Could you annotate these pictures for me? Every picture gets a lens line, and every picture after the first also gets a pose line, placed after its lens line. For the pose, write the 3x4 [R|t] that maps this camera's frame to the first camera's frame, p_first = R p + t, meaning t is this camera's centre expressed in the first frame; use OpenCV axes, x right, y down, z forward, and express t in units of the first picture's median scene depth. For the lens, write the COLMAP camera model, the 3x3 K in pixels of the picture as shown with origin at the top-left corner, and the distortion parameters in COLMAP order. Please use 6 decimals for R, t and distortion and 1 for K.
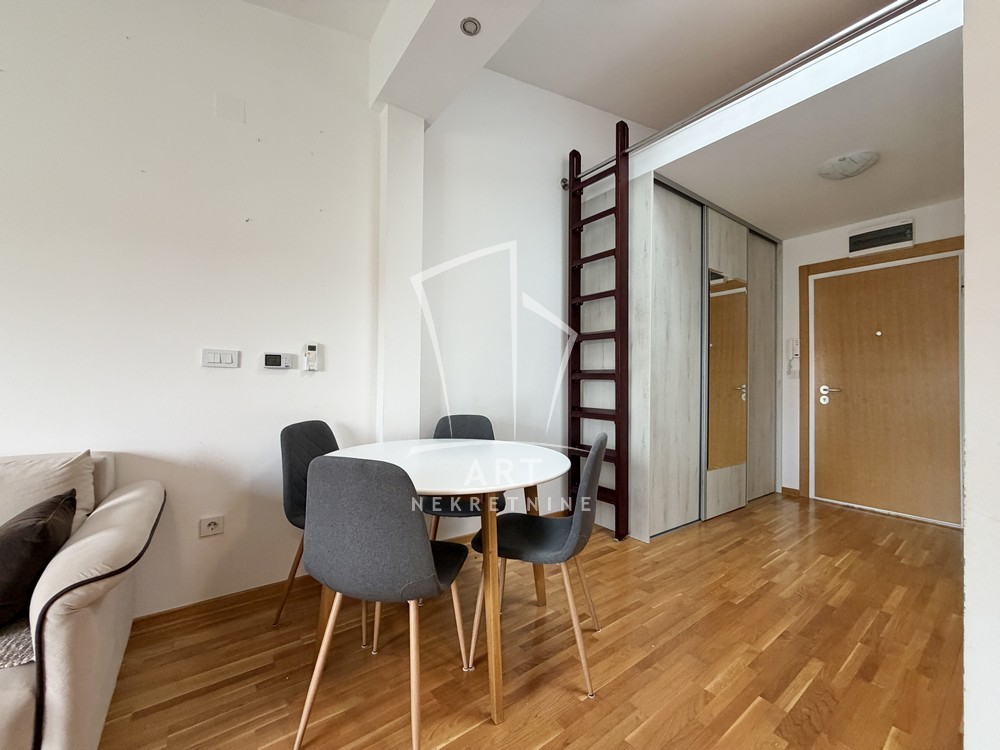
lens RADIAL K [[397.6, 0, 496.0], [0, 397.6, 376.6], [0, 0, 1]] dist [0.001103, 0.000217]
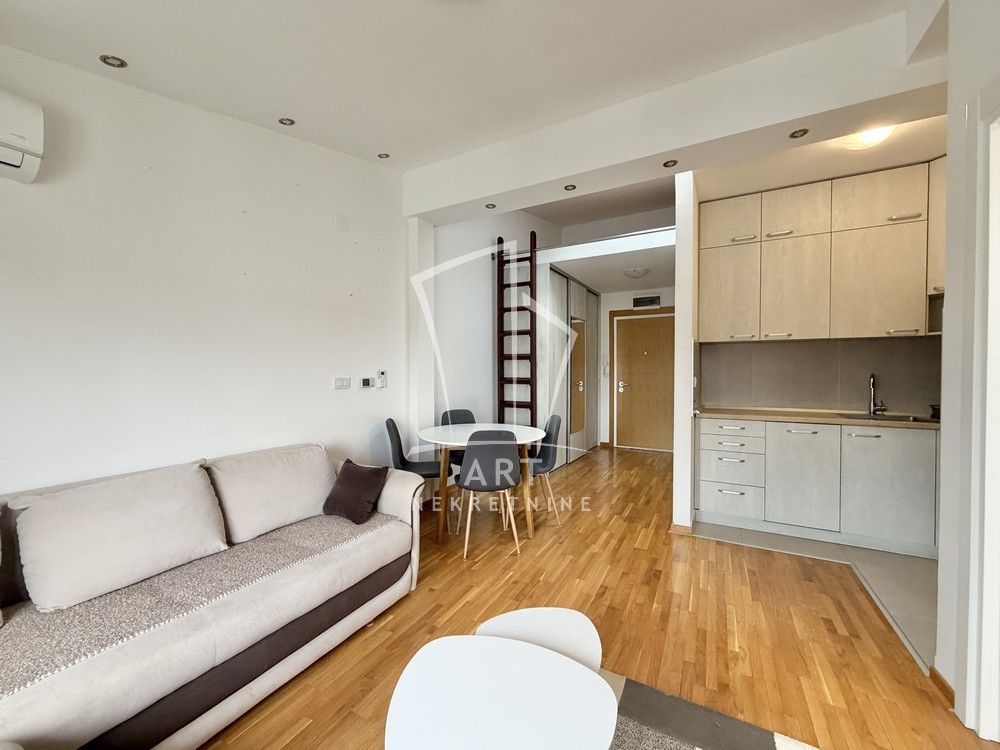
lens RADIAL K [[397.6, 0, 496.0], [0, 397.6, 376.6], [0, 0, 1]] dist [0.001103, 0.000217]
pose [[0.909851, -0.019435, 0.414481, -0.530243], [0.006056, 0.999418, 0.033569, -0.081623], [-0.414892, -0.028032, 0.909439, -0.476962]]
